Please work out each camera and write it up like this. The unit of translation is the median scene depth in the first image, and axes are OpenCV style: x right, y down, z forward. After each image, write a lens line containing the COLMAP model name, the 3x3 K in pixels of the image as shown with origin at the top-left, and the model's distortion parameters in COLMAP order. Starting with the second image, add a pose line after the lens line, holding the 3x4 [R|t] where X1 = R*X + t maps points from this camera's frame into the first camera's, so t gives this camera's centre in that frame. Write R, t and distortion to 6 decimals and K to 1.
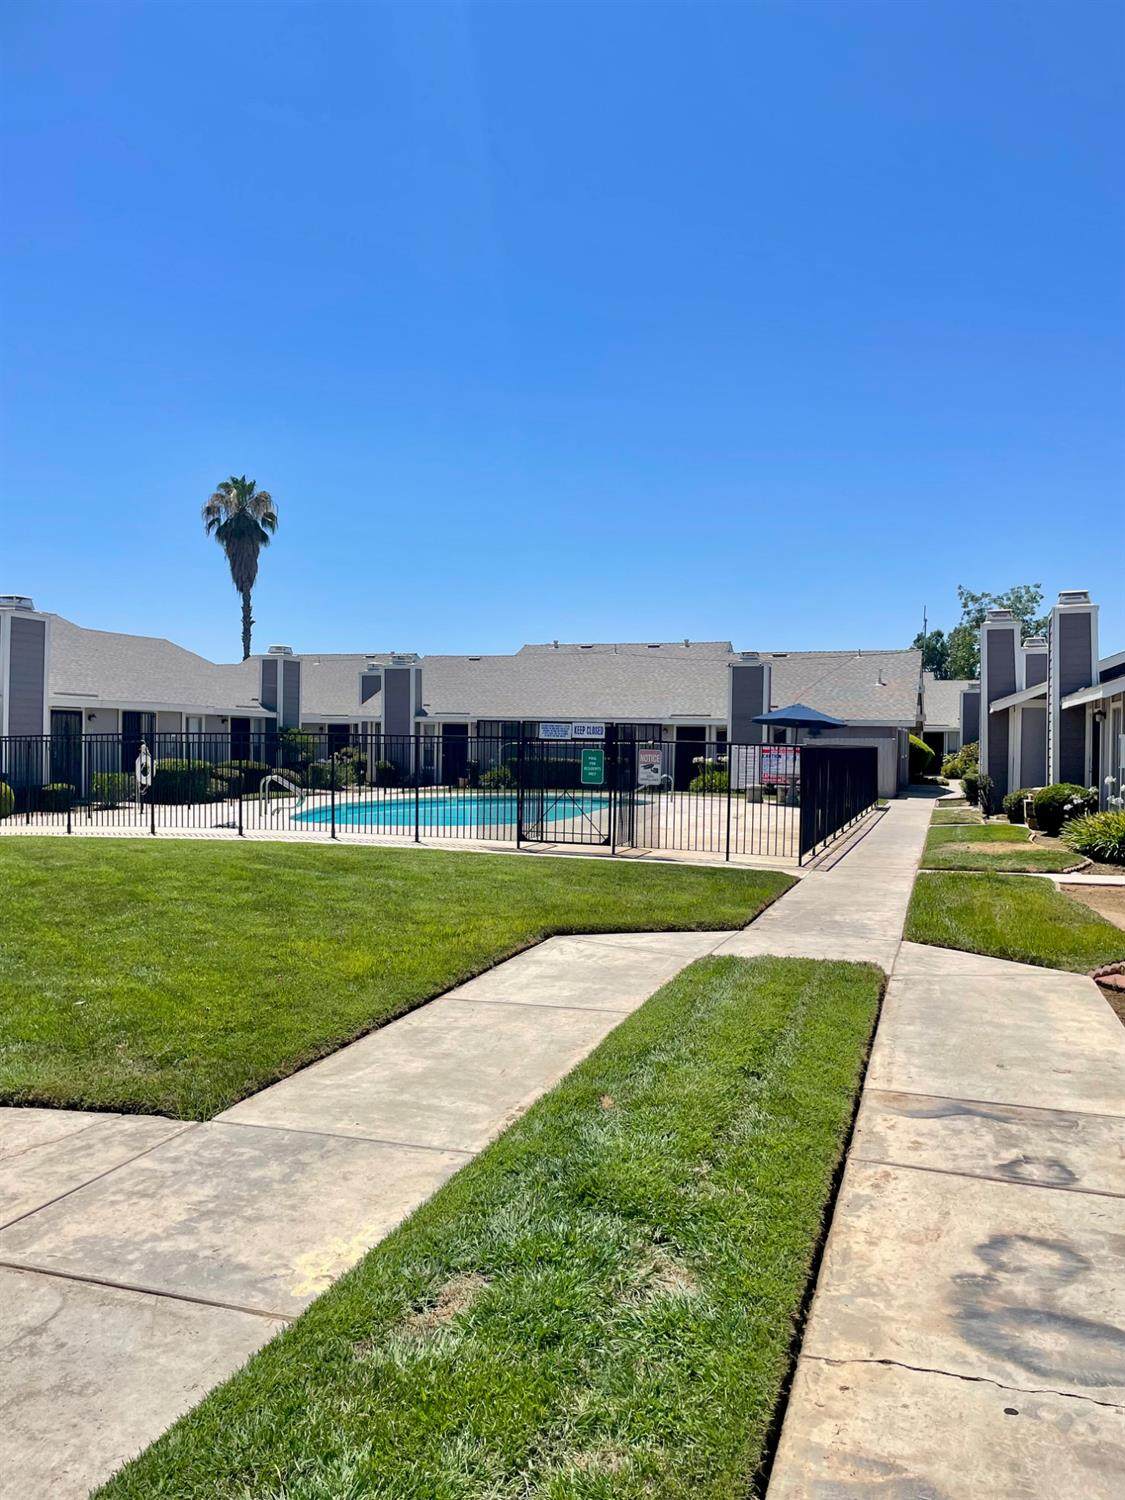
lens RADIAL K [[1113.1, 0, 562.5], [0, 1113.1, 750.0], [0, 0, 1]] dist [0.008249, 0.002029]
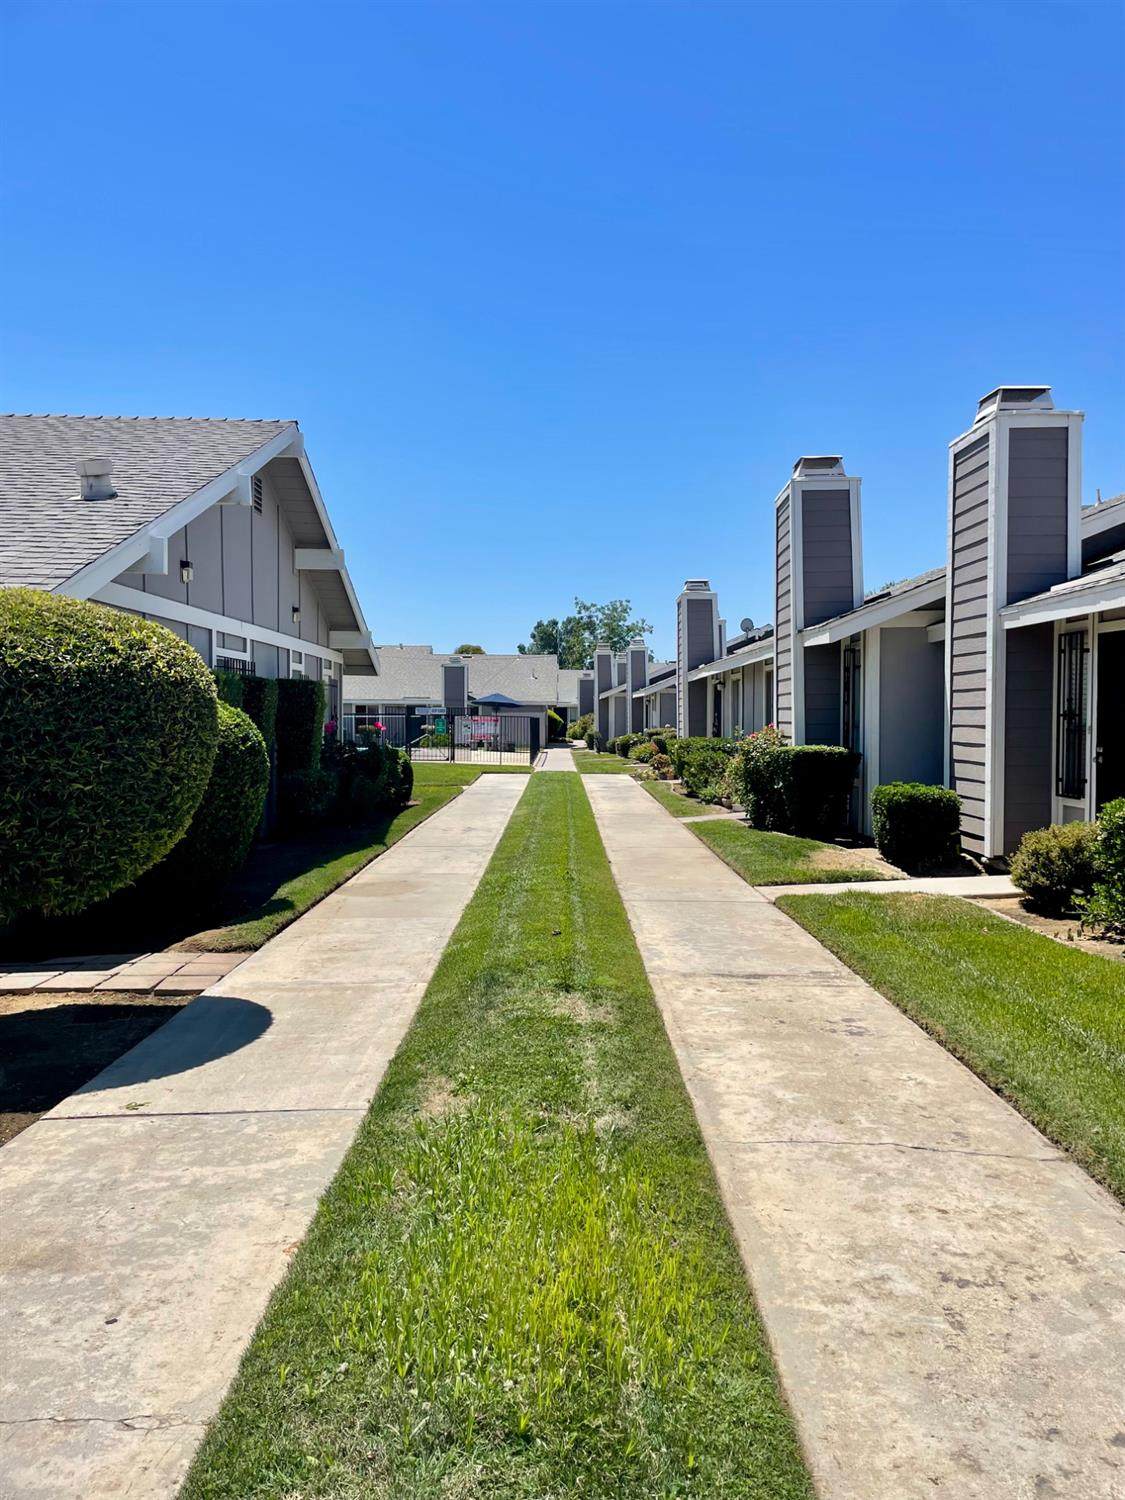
lens RADIAL K [[1113.1, 0, 562.5], [0, 1113.1, 750.0], [0, 0, 1]] dist [0.008249, 0.002029]
pose [[0.943411, -0.016199, 0.331230, -0.300717], [0.007974, 0.999626, 0.026175, 0.003708], [-0.331530, -0.022052, 0.943187, -0.757976]]
